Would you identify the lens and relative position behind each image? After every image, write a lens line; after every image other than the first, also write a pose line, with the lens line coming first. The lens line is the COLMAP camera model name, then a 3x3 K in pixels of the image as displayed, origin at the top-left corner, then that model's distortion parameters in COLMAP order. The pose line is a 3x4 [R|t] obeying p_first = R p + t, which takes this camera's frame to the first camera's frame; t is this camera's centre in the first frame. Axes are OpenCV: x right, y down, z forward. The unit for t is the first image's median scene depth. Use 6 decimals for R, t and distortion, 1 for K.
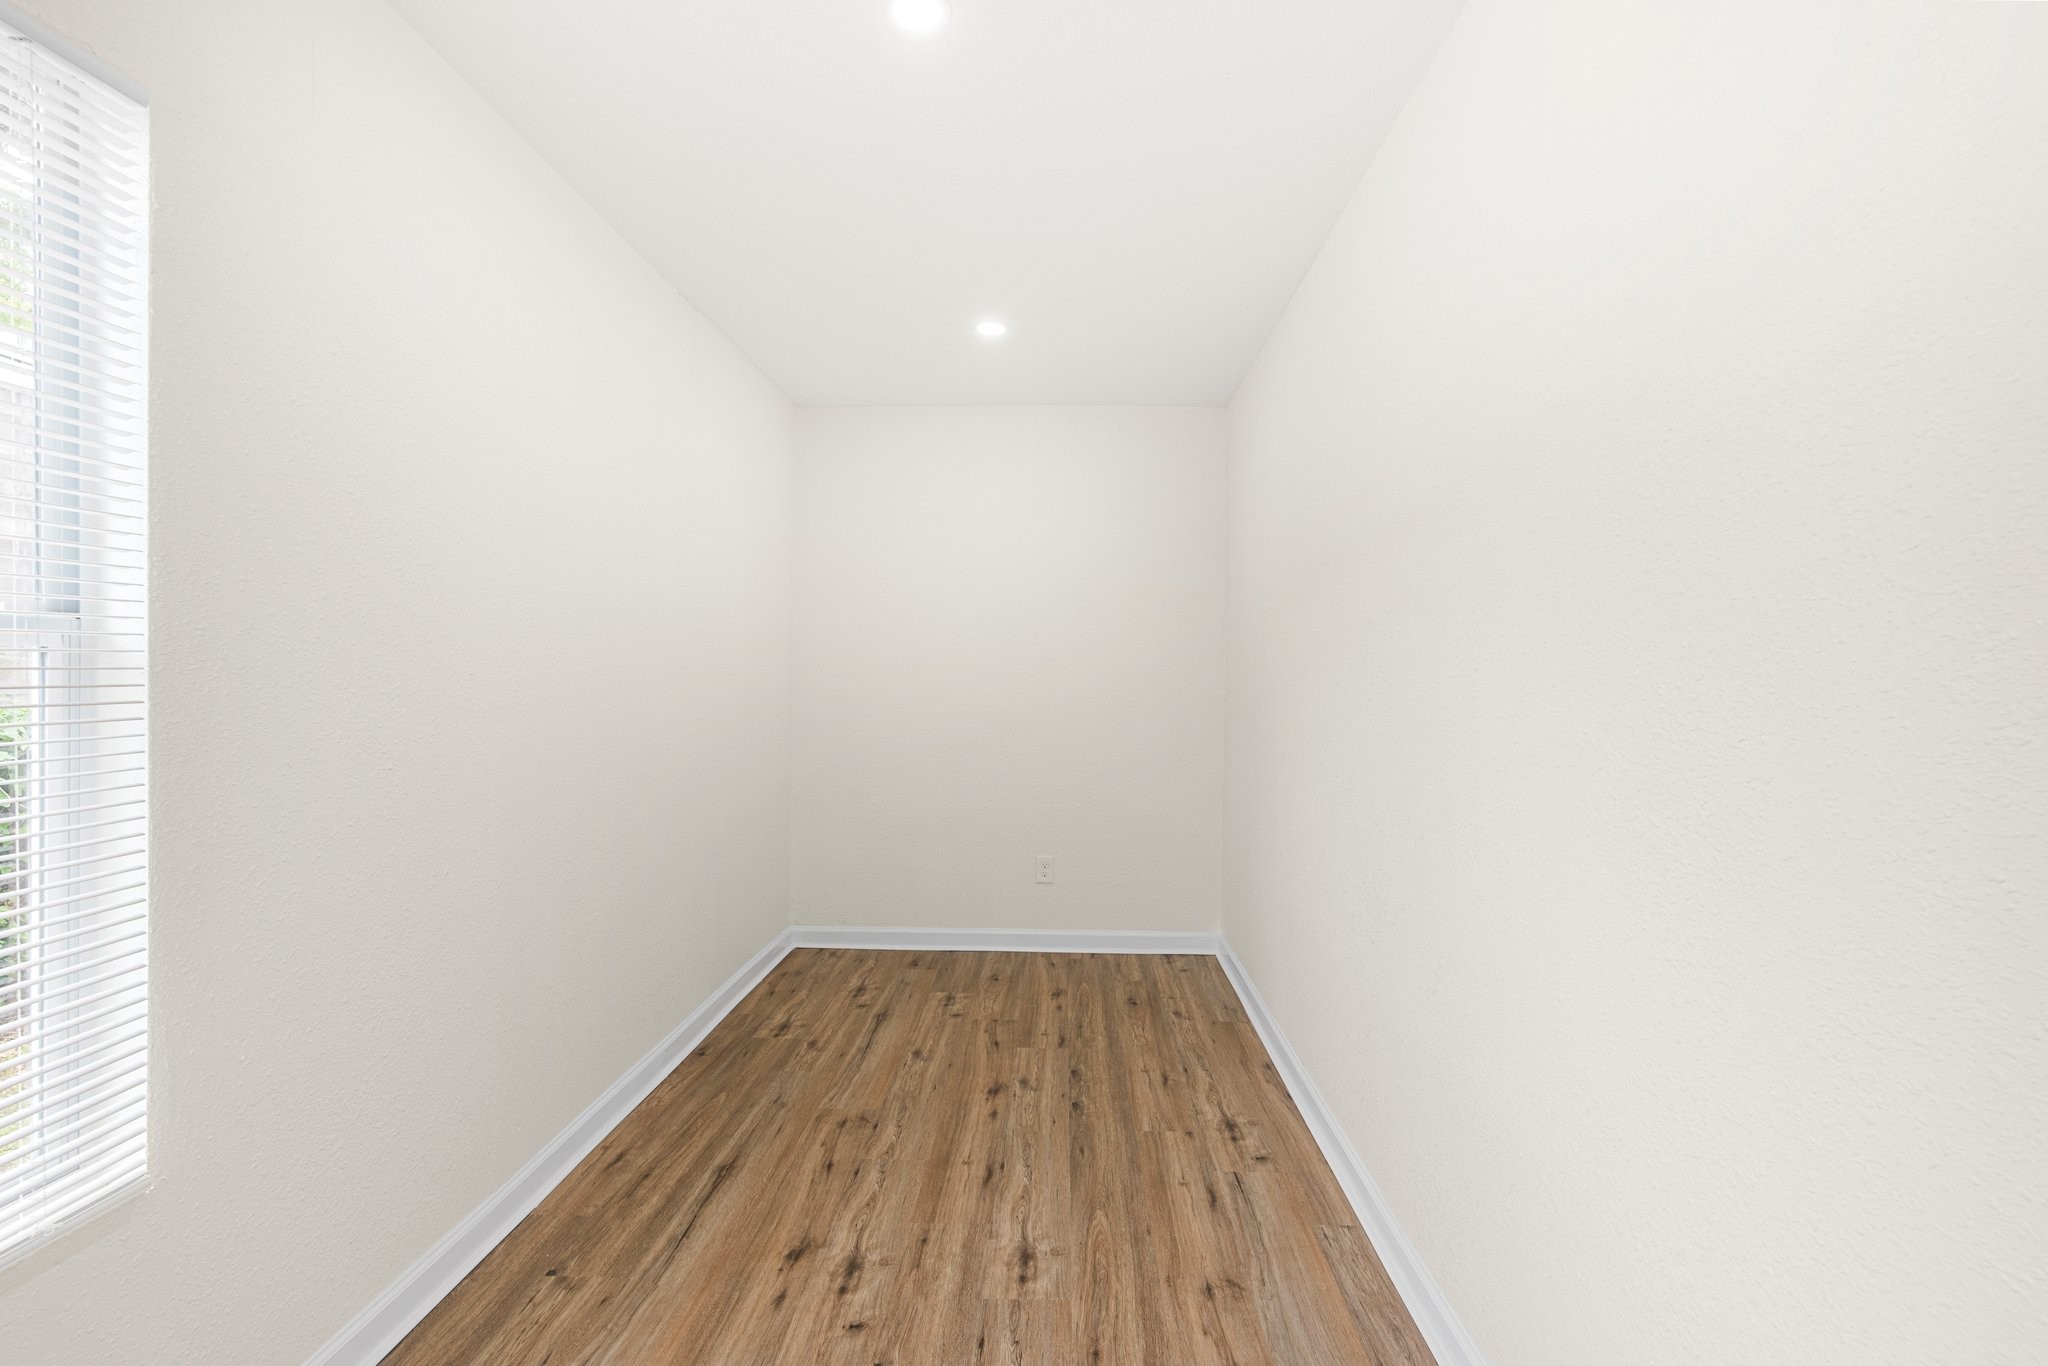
lens RADIAL K [[891.2, 0, 1015.9], [0, 891.2, 685.3], [0, 0, 1]] dist [0.002515, 0.000857]
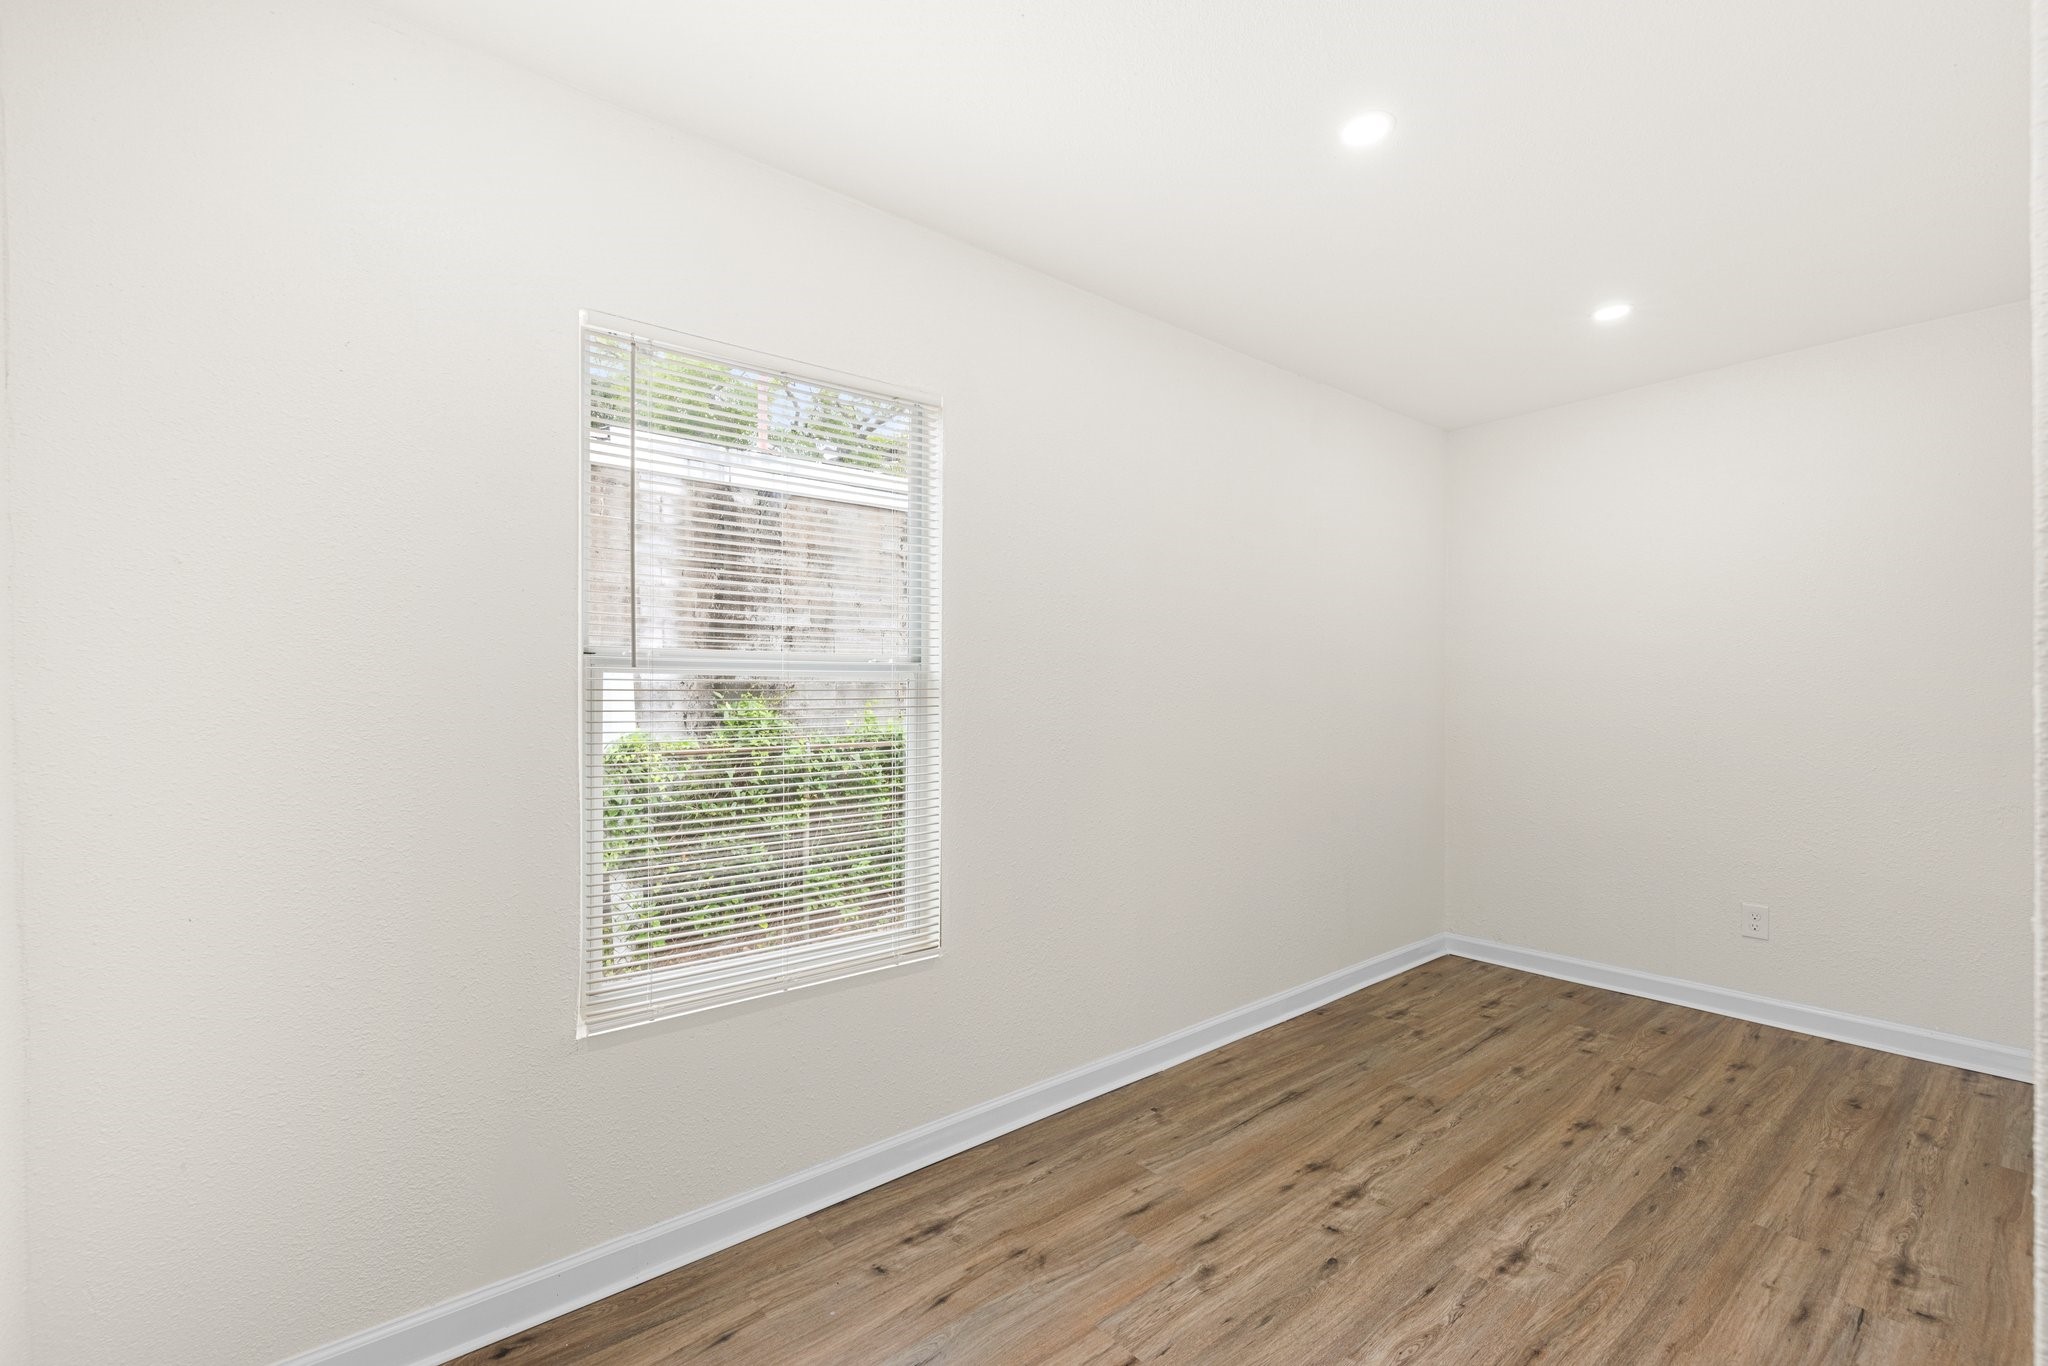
lens RADIAL K [[891.2, 0, 1040.3], [0, 891.2, 689.0], [0, 0, 1]] dist [0.002515, 0.000857]
pose [[0.667124, -0.015261, -0.744791, 0.332420], [0.001262, 0.999812, -0.019356, 0.009764], [0.744946, 0.011973, 0.667017, -0.073779]]
